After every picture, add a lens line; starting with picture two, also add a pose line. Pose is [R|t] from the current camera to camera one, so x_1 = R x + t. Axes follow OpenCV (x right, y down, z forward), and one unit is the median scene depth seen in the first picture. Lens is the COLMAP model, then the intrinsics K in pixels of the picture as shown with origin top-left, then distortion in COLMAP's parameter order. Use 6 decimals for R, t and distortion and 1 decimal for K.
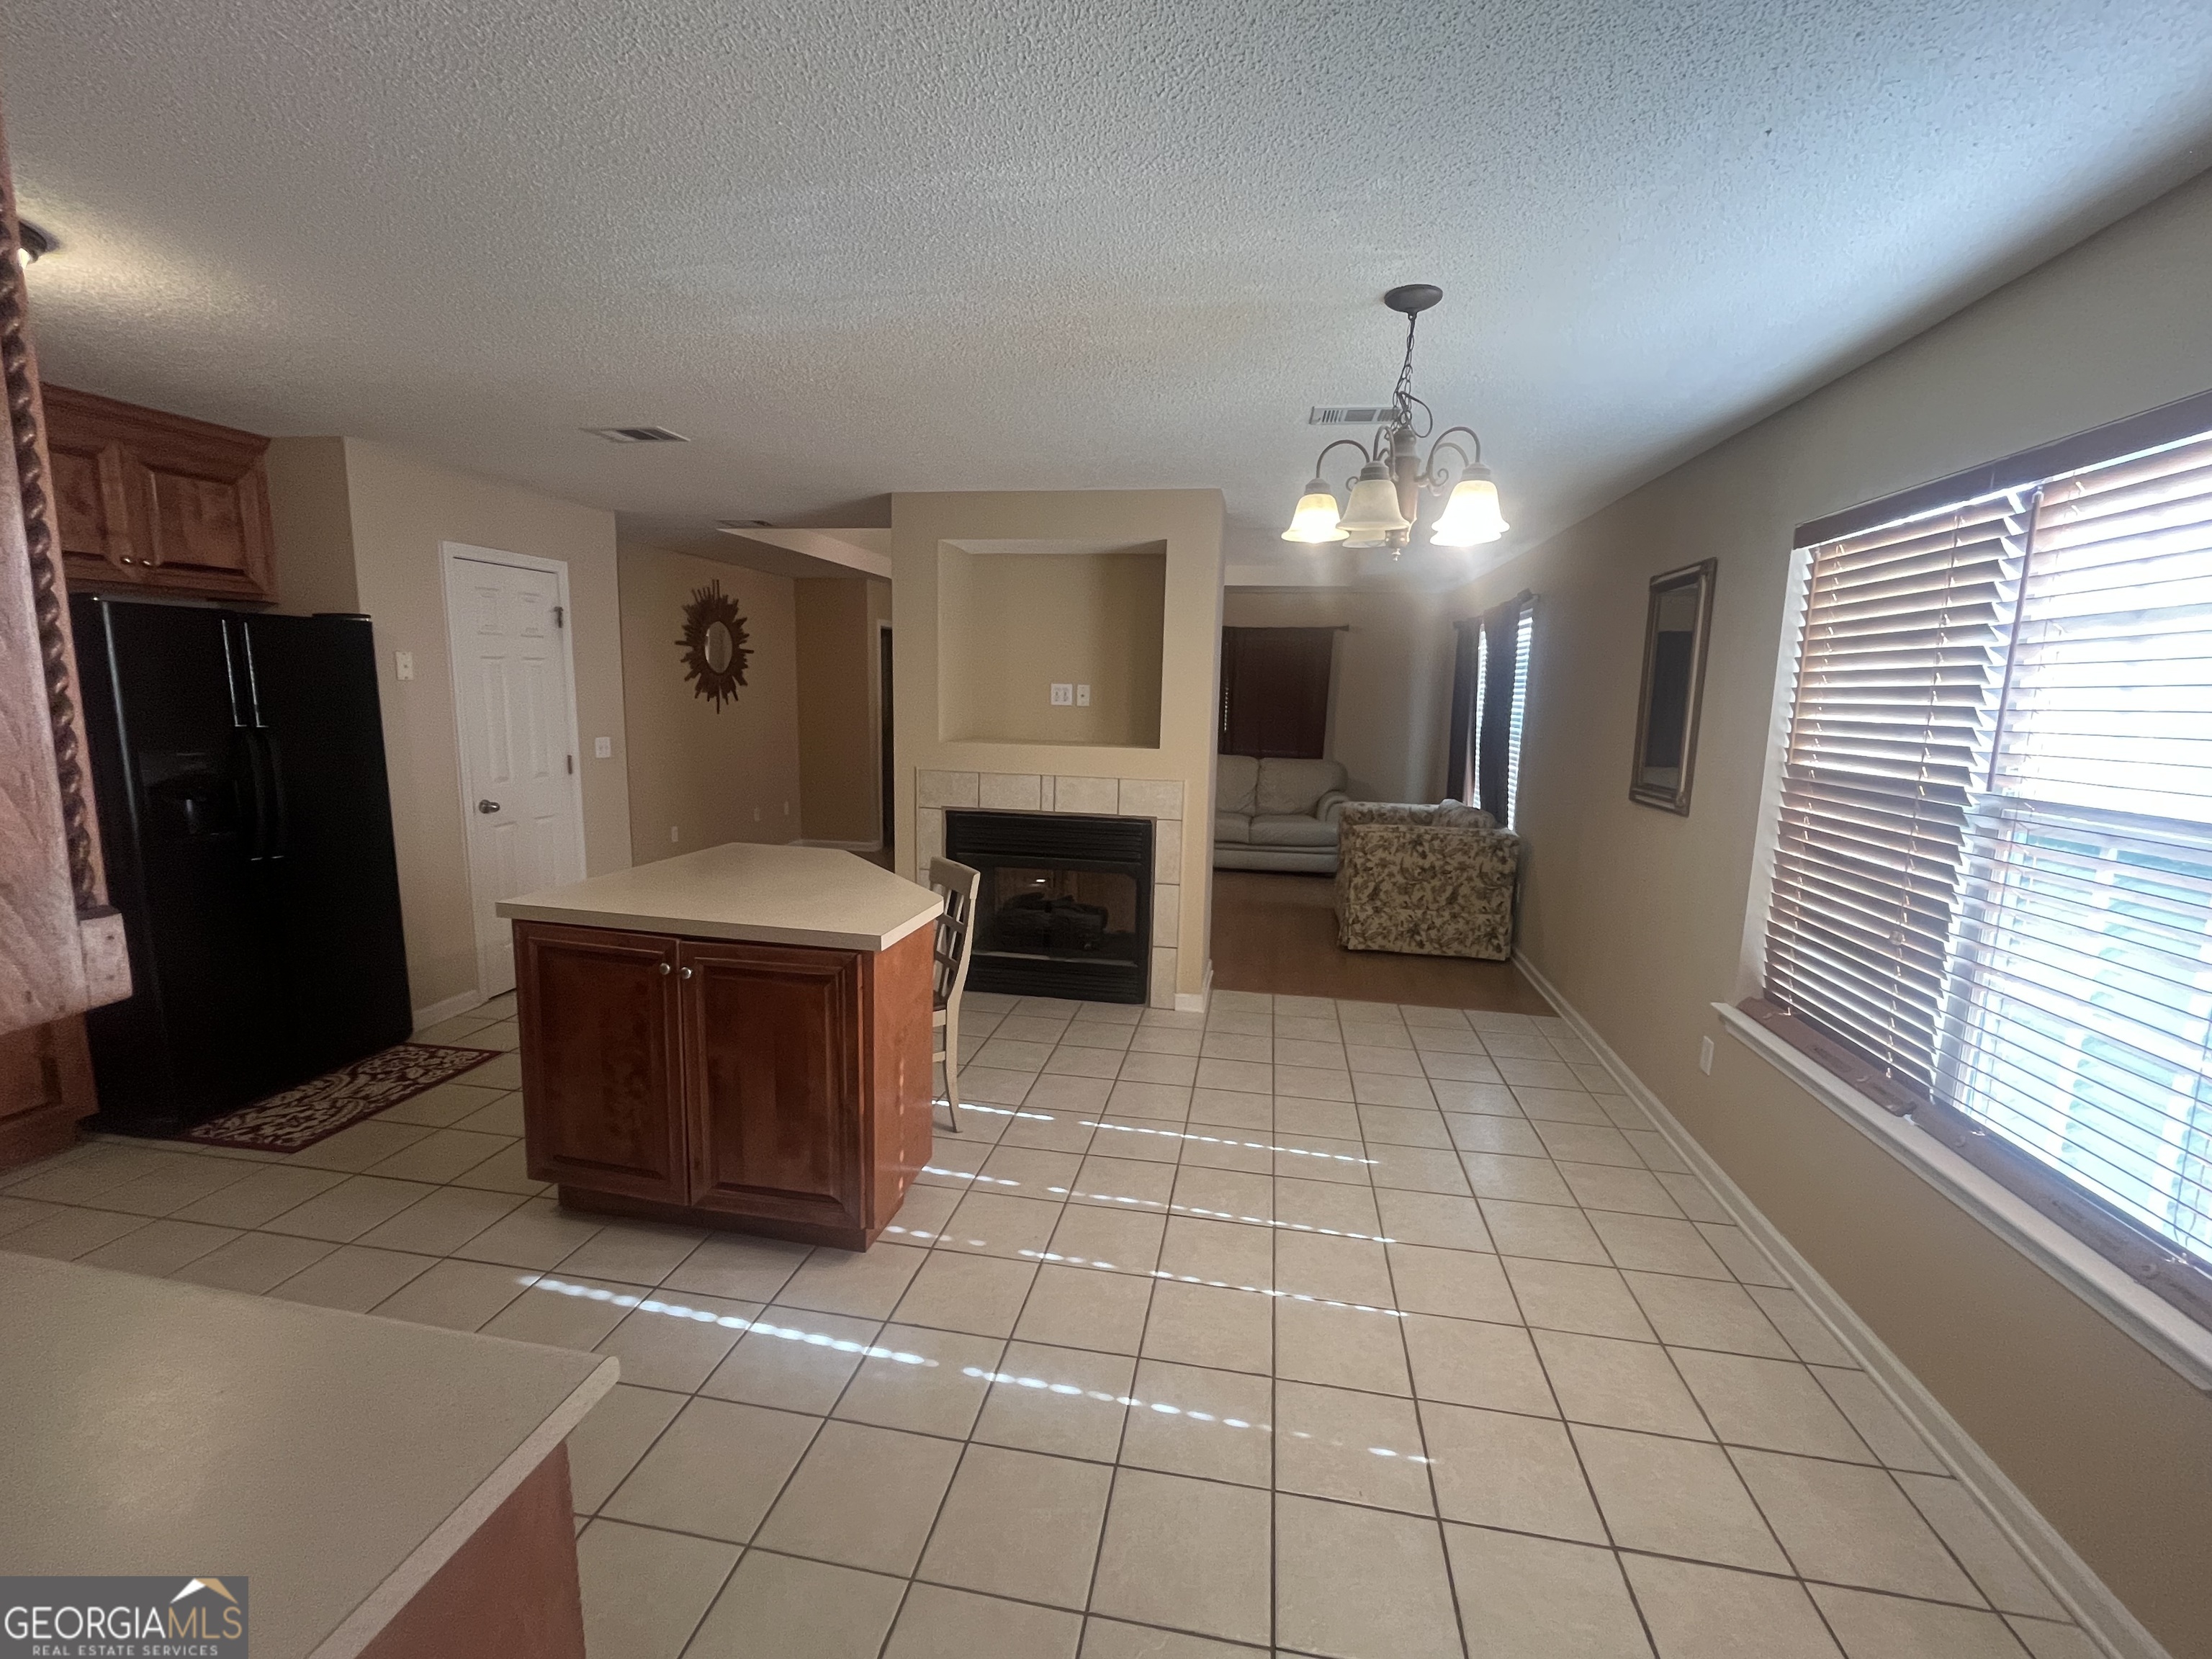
lens RADIAL K [[952.2, 0, 1088.9], [0, 952.2, 825.3], [0, 0, 1]] dist [0.001072, 0.000212]
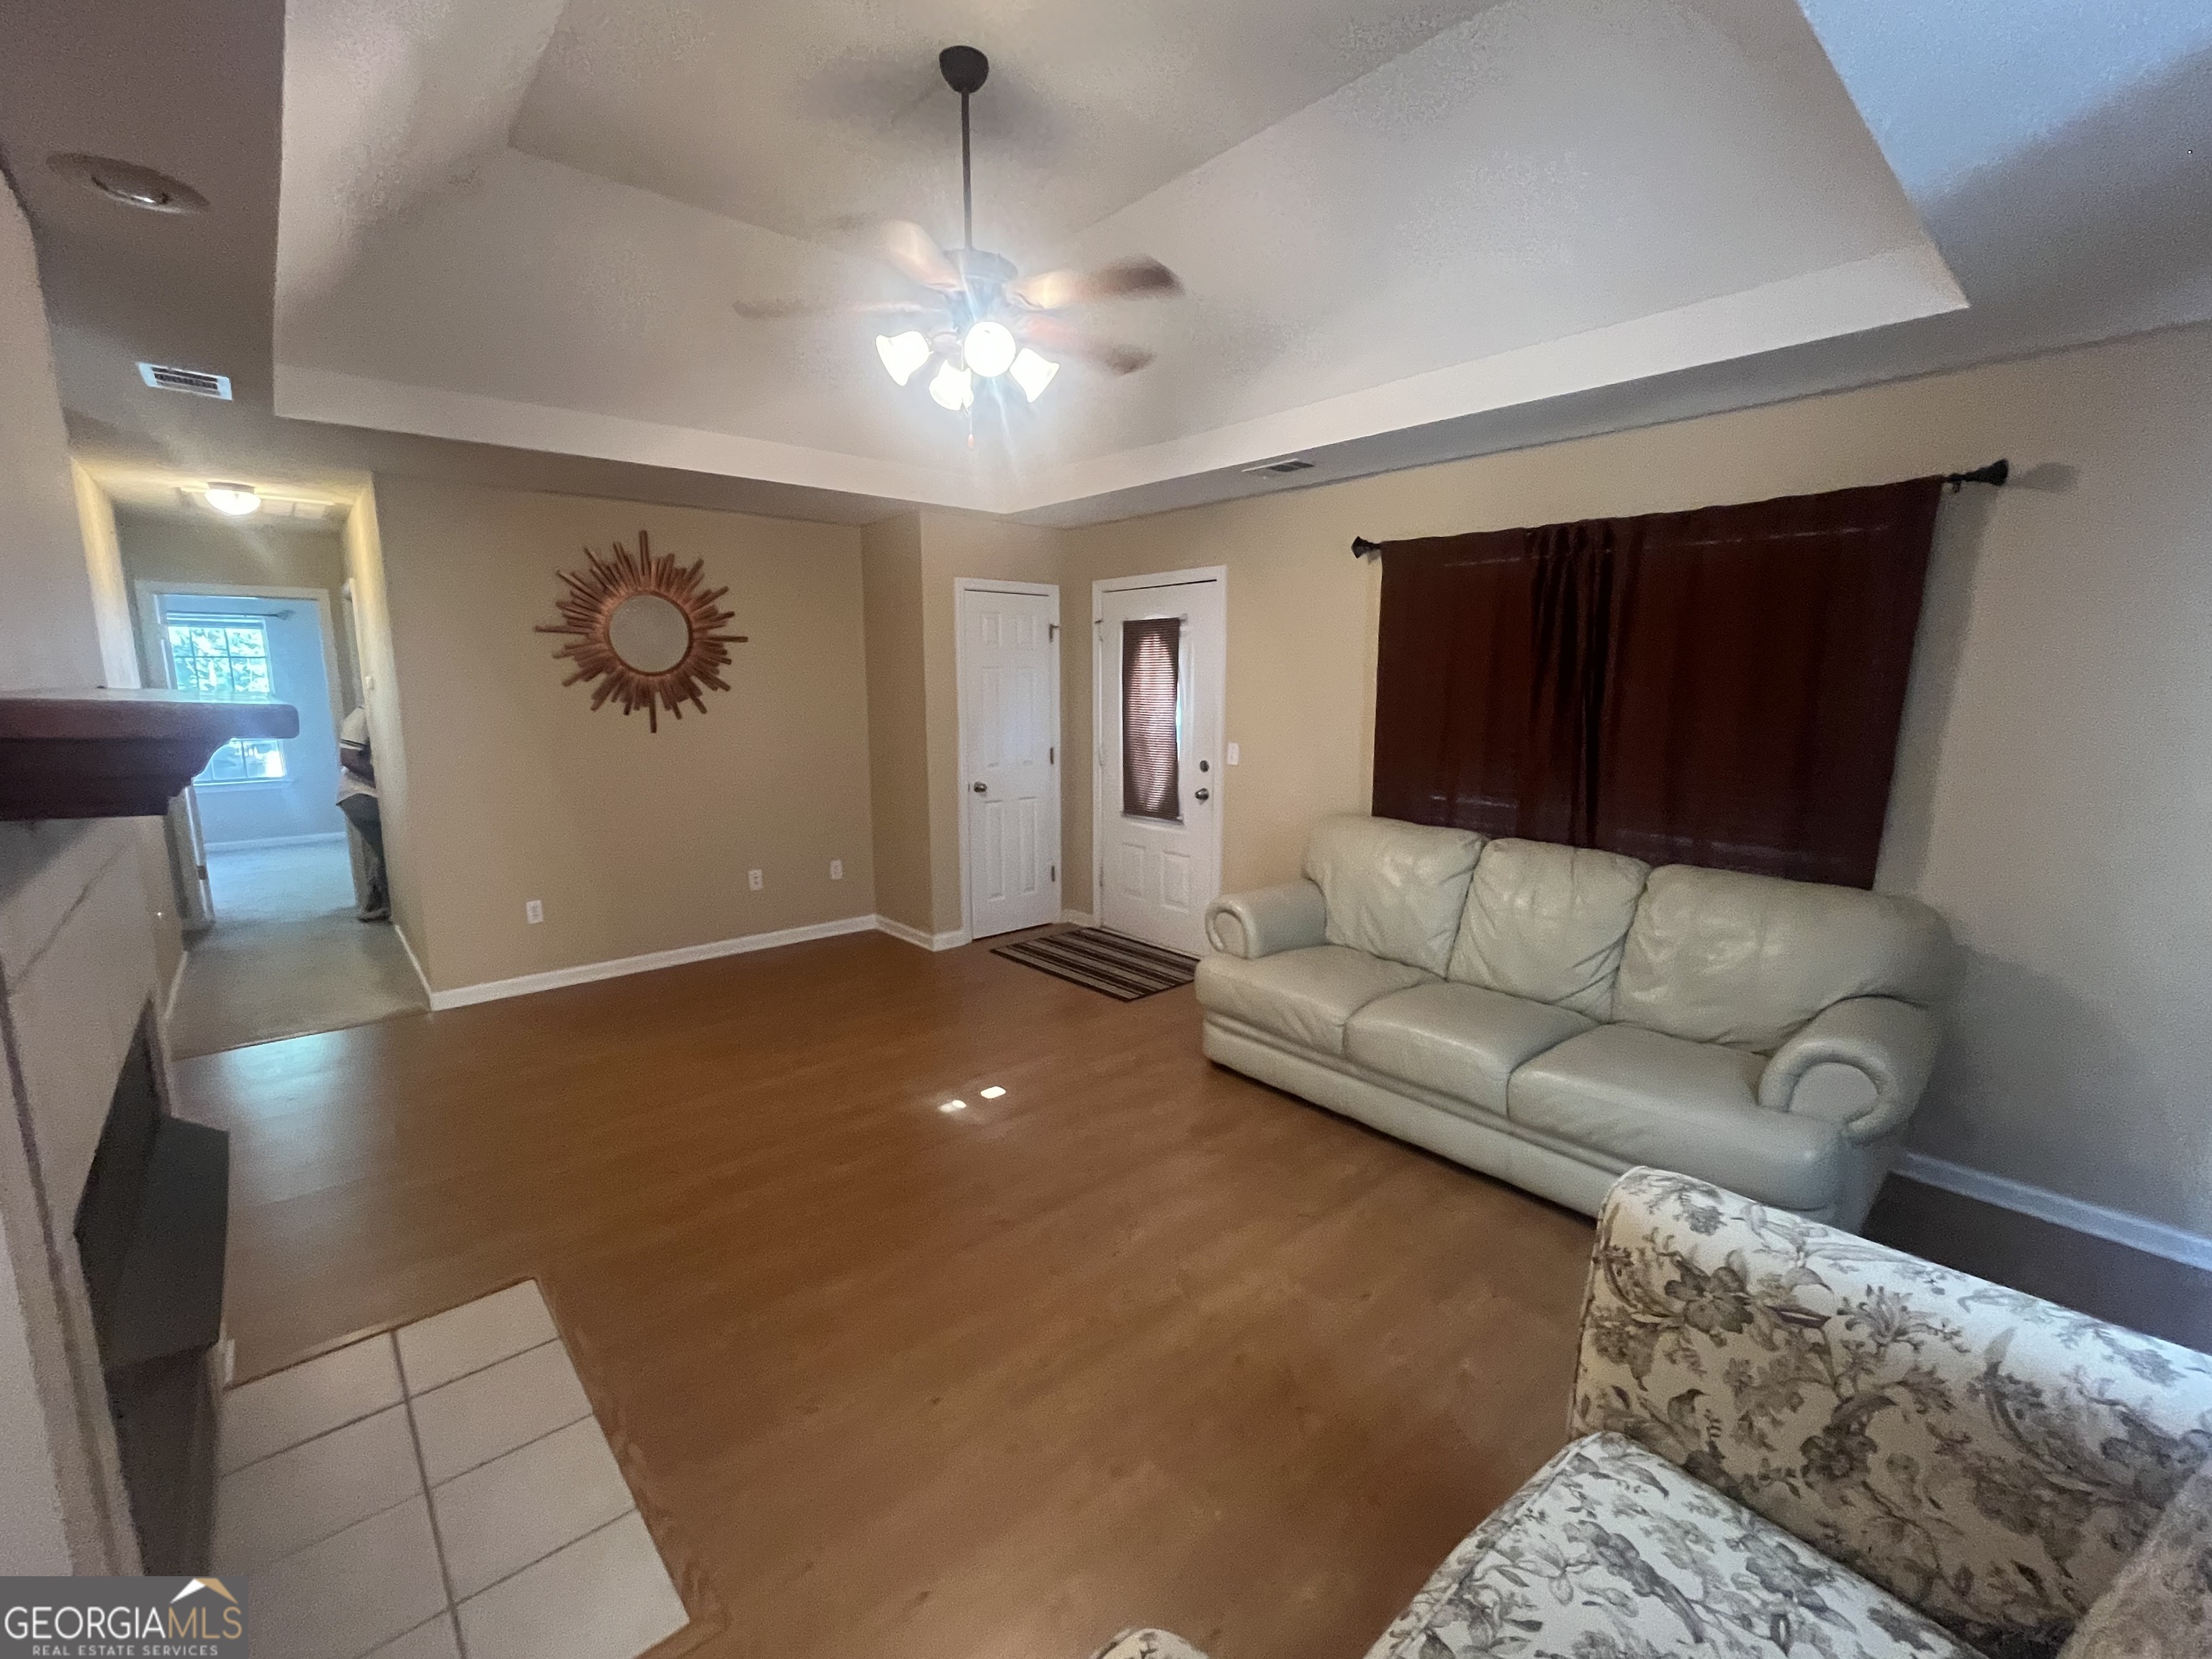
lens RADIAL K [[936.3, 0, 1098.2], [0, 936.3, 830.6], [0, 0, 1]] dist [0.004881, 0.000471]
pose [[0.788490, 0.080630, -0.609739, 0.420239], [-0.073504, 0.996618, 0.036736, -0.150108], [0.610639, 0.015852, 0.791750, 1.045746]]
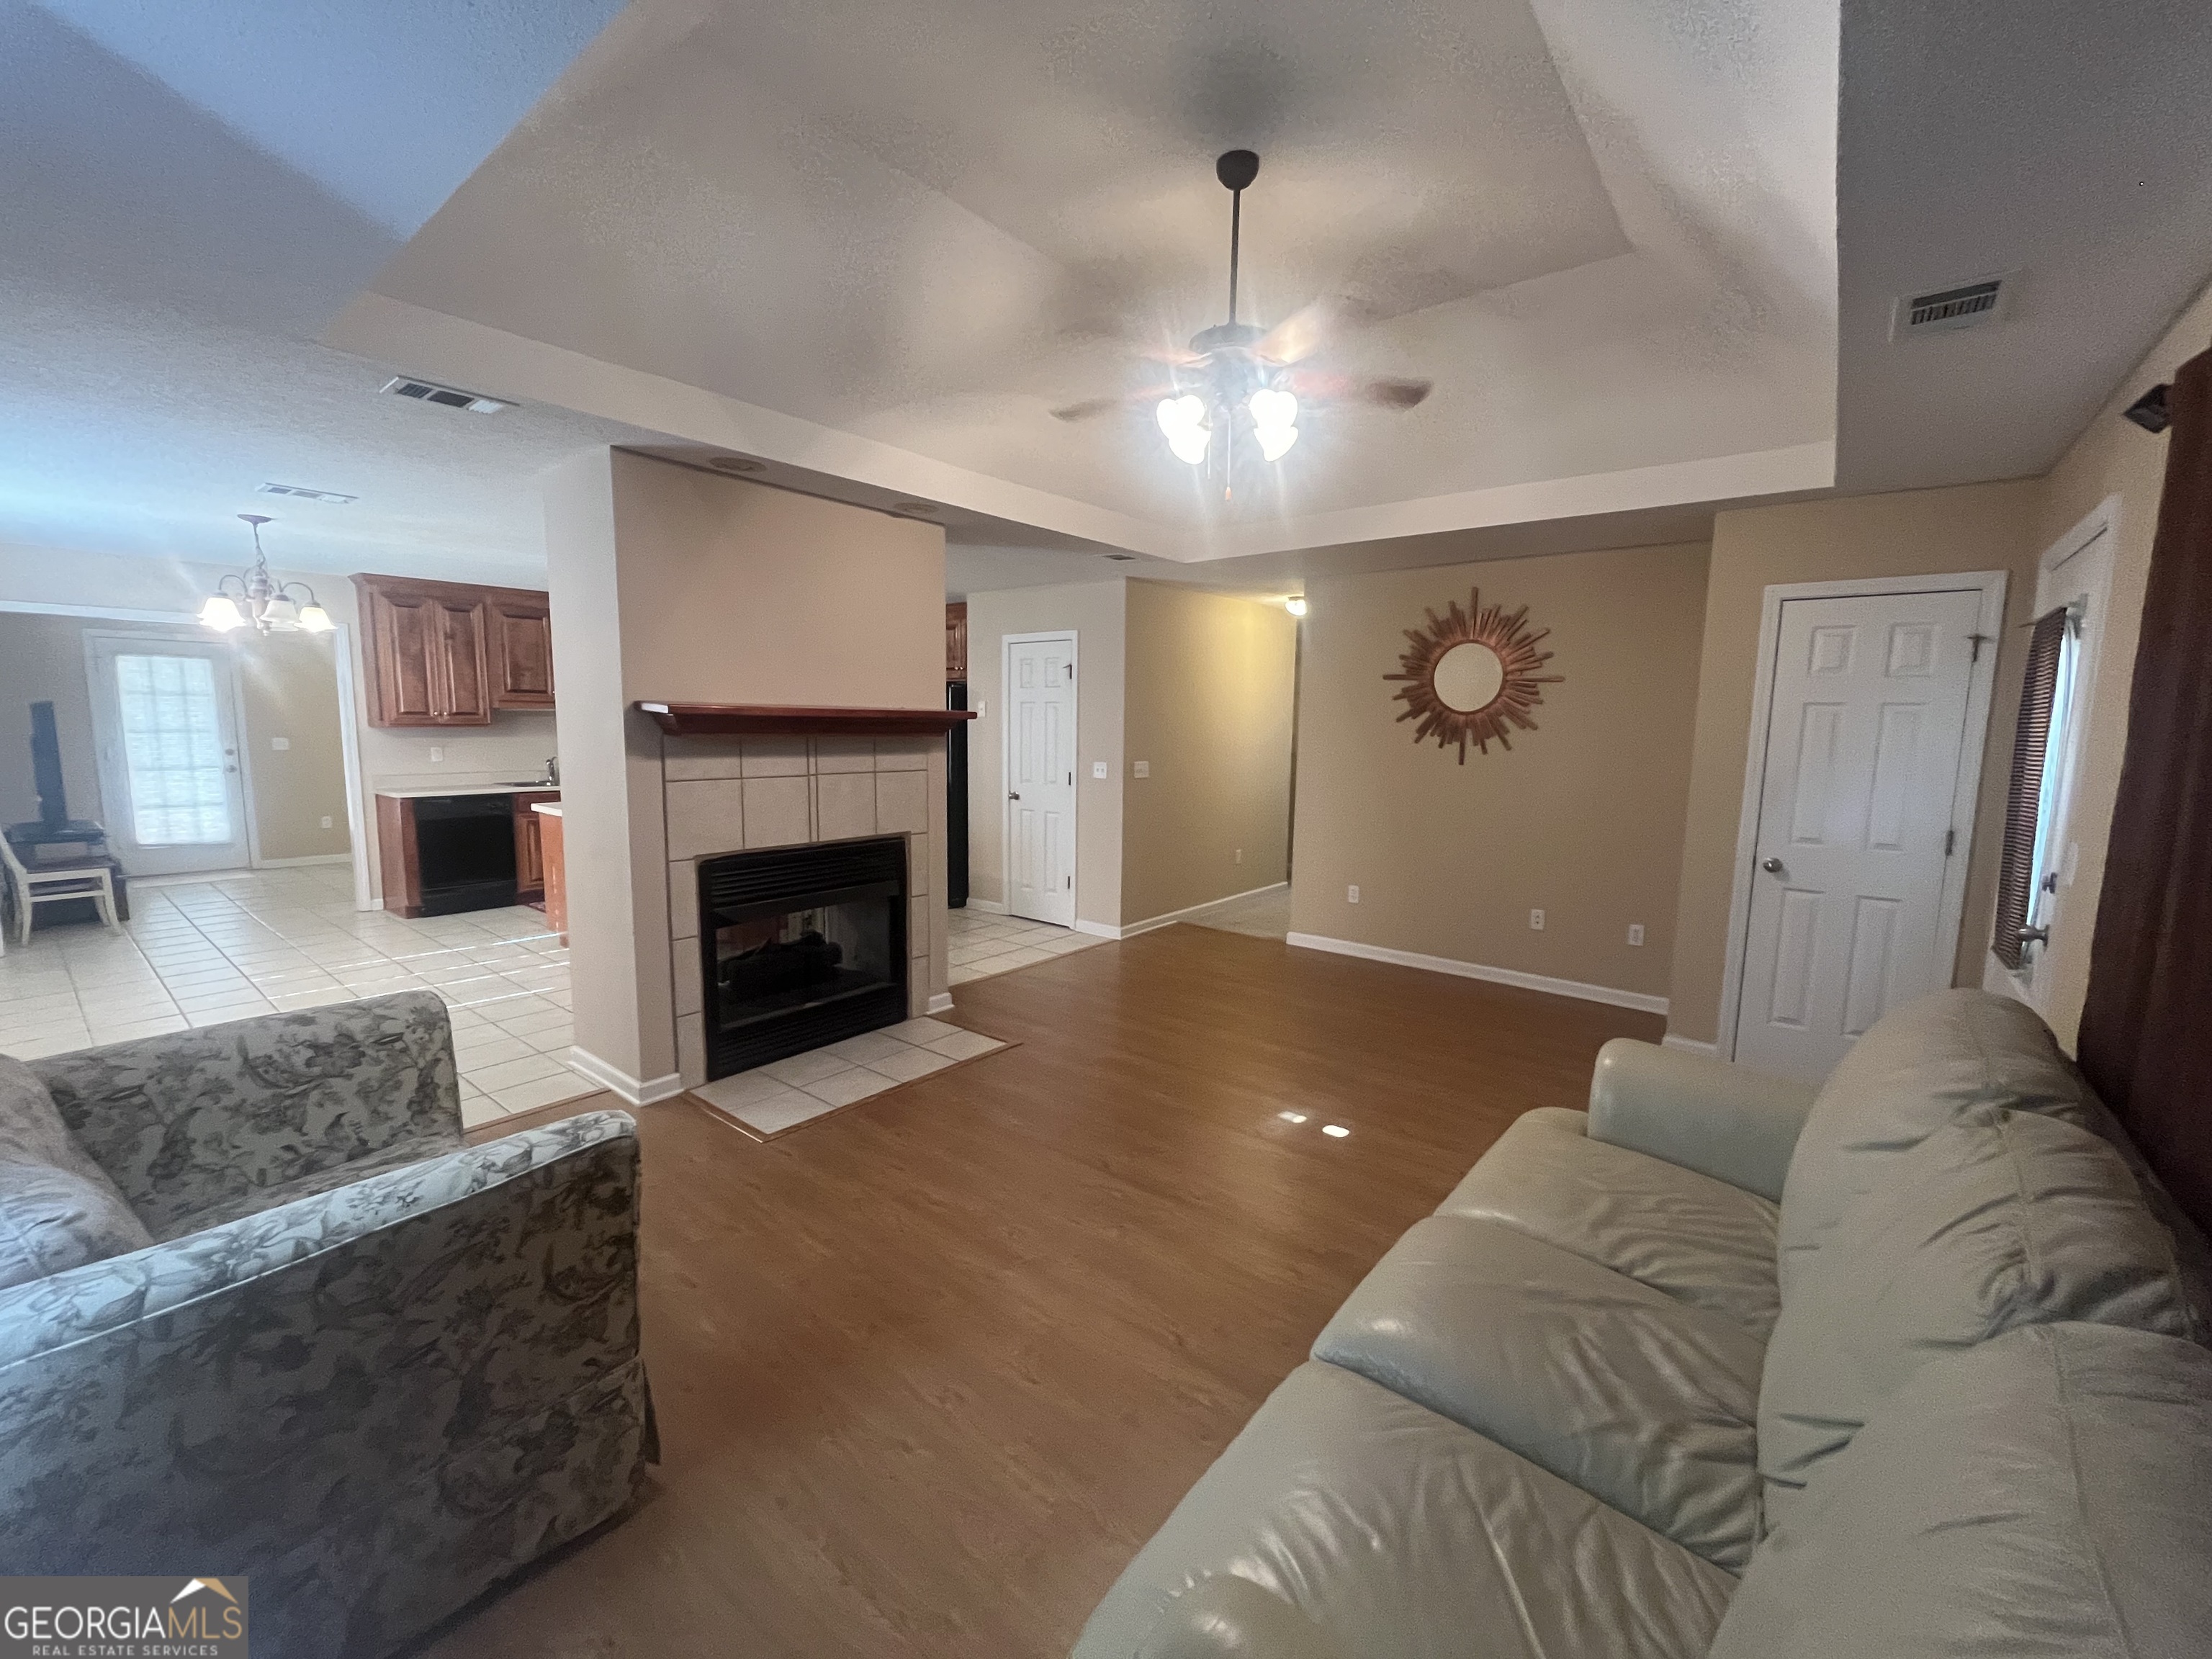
lens RADIAL K [[887.5, 0, 1102.0], [0, 887.5, 827.3], [0, 0, 1]] dist [-0.000645, 0.003050]
pose [[-0.459270, 0.083190, -0.884393, 0.582696], [-0.152141, 0.973527, 0.170582, -0.228703], [0.875171, 0.212896, -0.434455, 1.671151]]
